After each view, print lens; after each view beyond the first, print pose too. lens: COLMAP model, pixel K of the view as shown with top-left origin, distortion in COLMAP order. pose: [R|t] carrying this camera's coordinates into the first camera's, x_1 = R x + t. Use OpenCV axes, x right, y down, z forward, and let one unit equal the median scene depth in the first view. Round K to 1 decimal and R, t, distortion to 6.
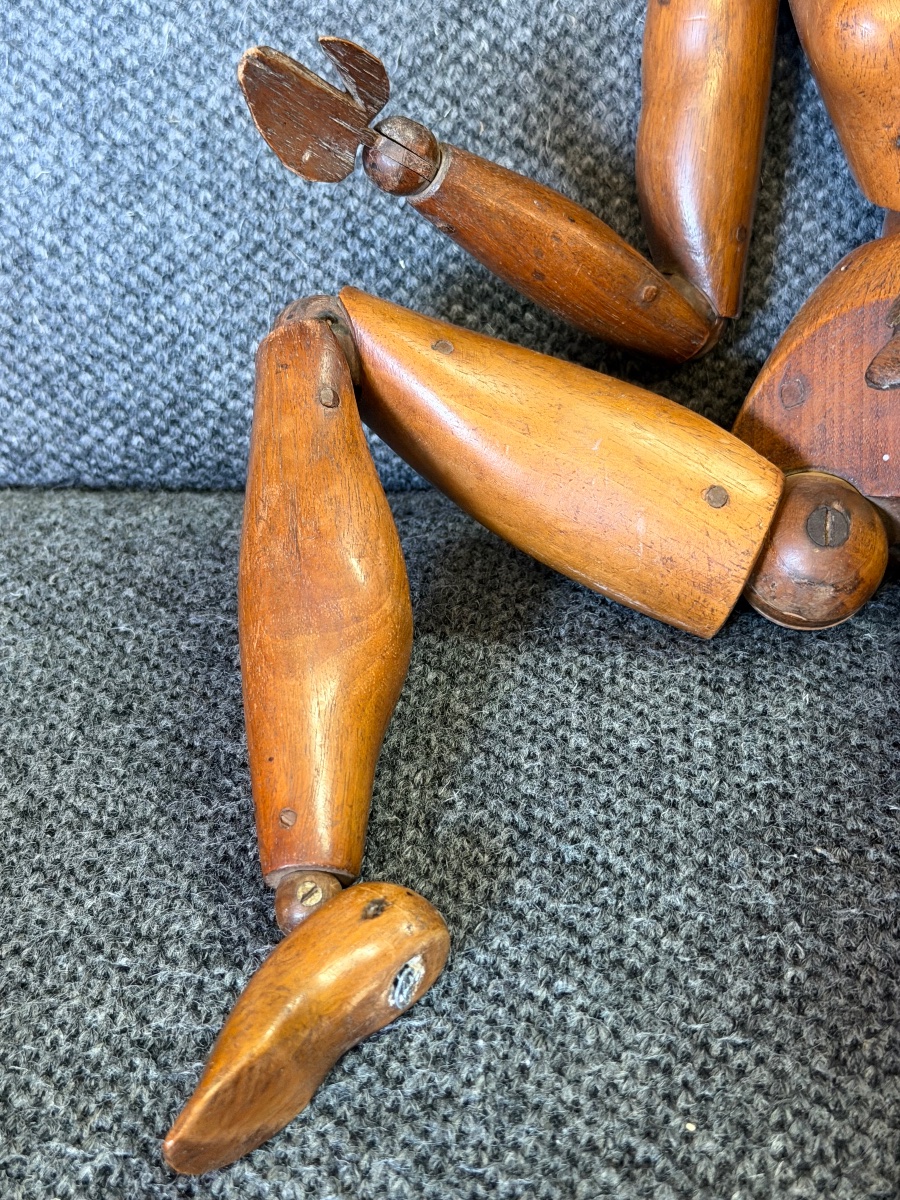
lens RADIAL K [[2020.1, 0, 458.7], [0, 2020.1, 619.7], [0, 0, 1]] dist [0.121747, 0.000000]
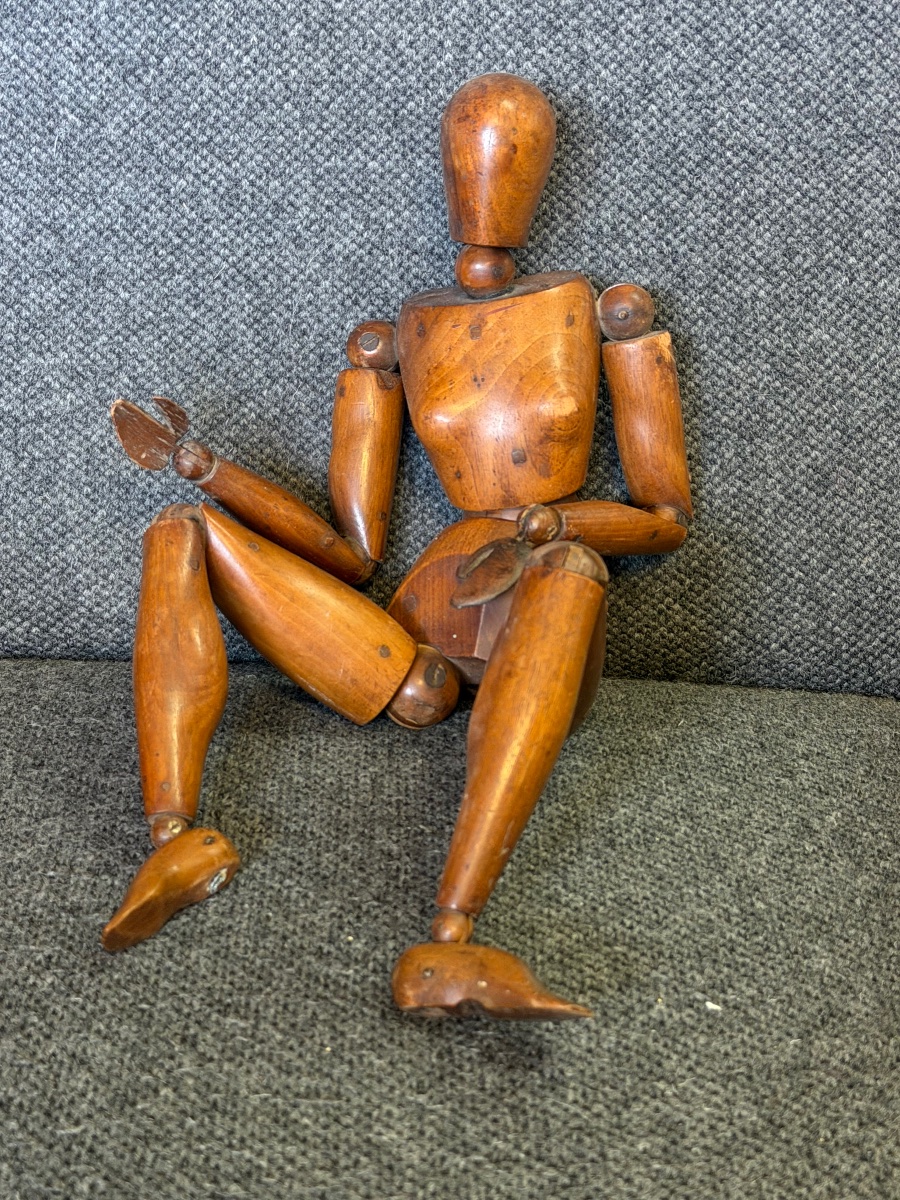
lens RADIAL K [[1989.9, 0, 452.4], [0, 1989.9, 596.8], [0, 0, 1]] dist [0.152634, 0.000000]
pose [[0.988959, 0.038931, 0.142984, -0.066980], [-0.014049, 0.985160, -0.171065, 0.197144], [-0.147522, 0.167168, 0.974829, -0.808319]]
